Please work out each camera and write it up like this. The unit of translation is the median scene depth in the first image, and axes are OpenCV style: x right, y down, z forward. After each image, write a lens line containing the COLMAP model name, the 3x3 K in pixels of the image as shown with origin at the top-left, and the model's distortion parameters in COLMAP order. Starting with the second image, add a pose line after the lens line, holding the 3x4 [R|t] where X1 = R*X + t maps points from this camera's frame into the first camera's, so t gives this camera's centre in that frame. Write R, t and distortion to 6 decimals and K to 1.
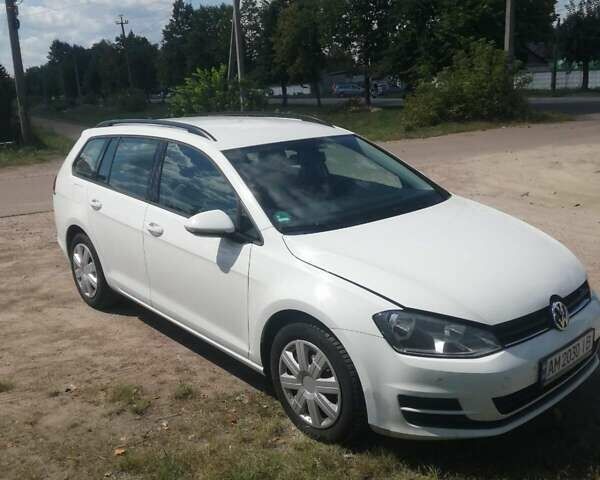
lens RADIAL K [[628.6, 0, 299.7], [0, 628.6, 240.2], [0, 0, 1]] dist [0.018161, 0.000000]
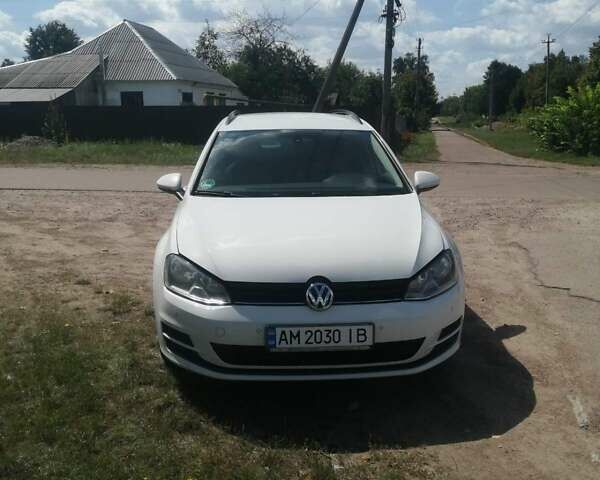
lens RADIAL K [[628.6, 0, 300.6], [0, 628.6, 239.8], [0, 0, 1]] dist [0.018161, 0.000000]
pose [[0.786513, 0.164174, -0.595352, 0.121947], [-0.182319, 0.982777, 0.030150, 0.000198], [0.590048, 0.084830, 0.802899, 0.017868]]
